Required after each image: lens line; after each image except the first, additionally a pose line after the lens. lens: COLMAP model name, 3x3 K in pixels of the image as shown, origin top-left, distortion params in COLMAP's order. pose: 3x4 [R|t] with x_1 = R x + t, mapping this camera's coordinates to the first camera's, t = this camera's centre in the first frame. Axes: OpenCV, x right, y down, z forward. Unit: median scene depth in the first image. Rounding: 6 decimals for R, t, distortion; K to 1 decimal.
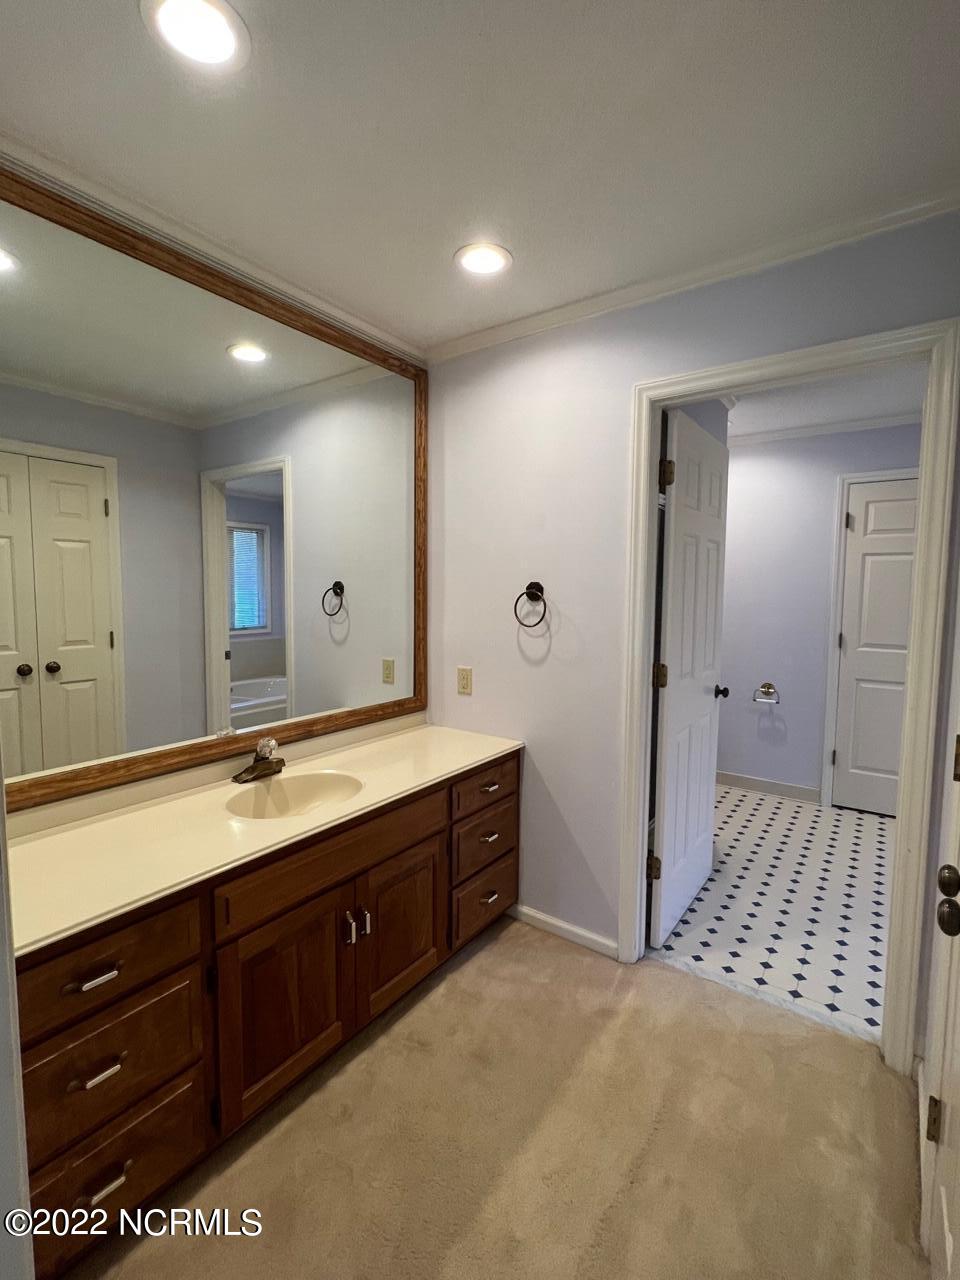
lens RADIAL K [[578.9, 0, 476.1], [0, 578.9, 637.4], [0, 0, 1]] dist [0.003020, 0.000057]
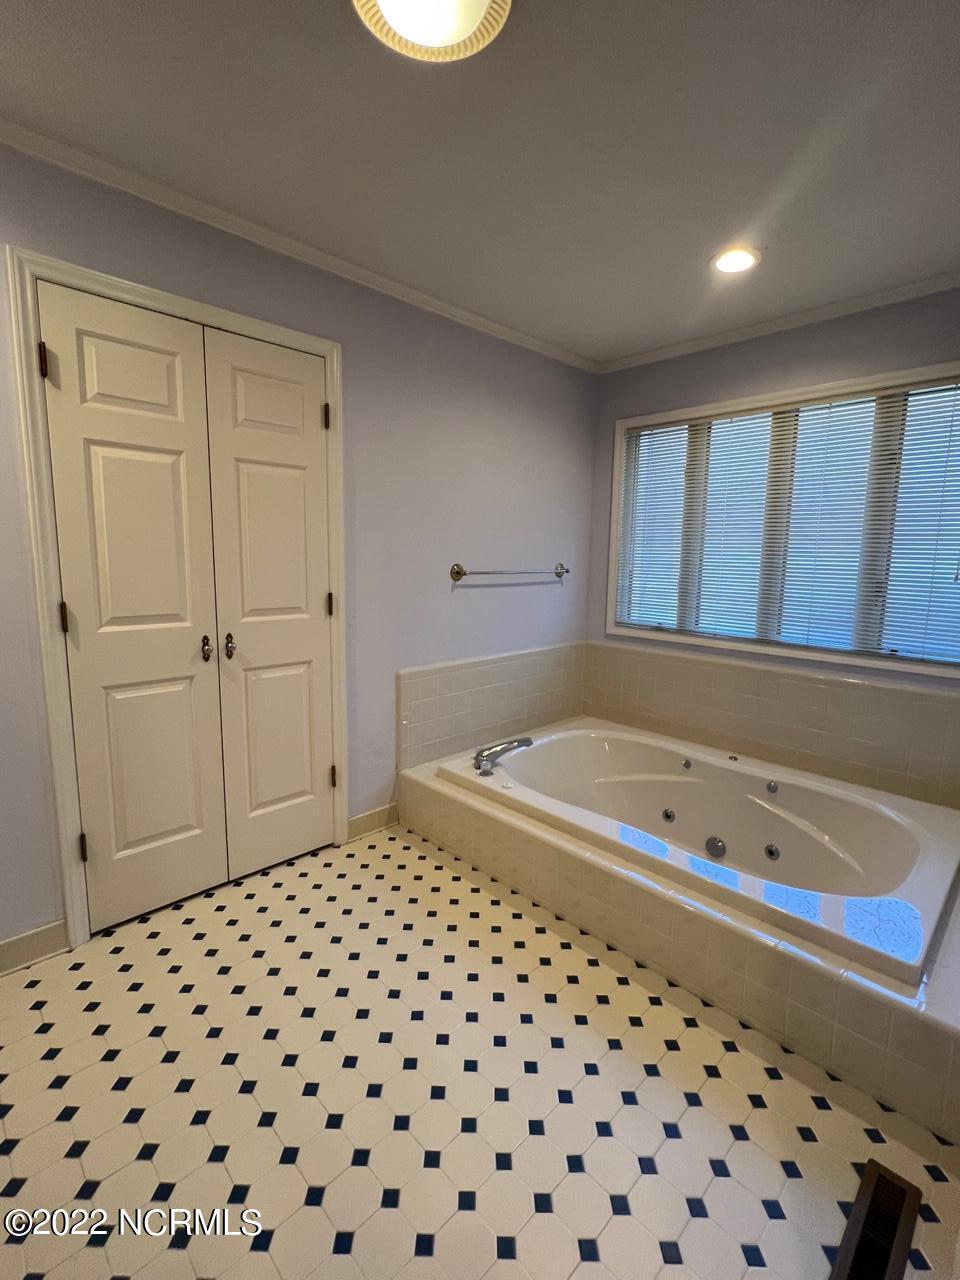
lens RADIAL K [[578.9, 0, 475.5], [0, 578.9, 636.9], [0, 0, 1]] dist [0.003020, 0.000057]
pose [[0.175225, -0.142410, 0.974174, 0.214577], [0.057493, 0.989275, 0.134276, -0.024180], [-0.982848, 0.032479, 0.181533, 0.579495]]
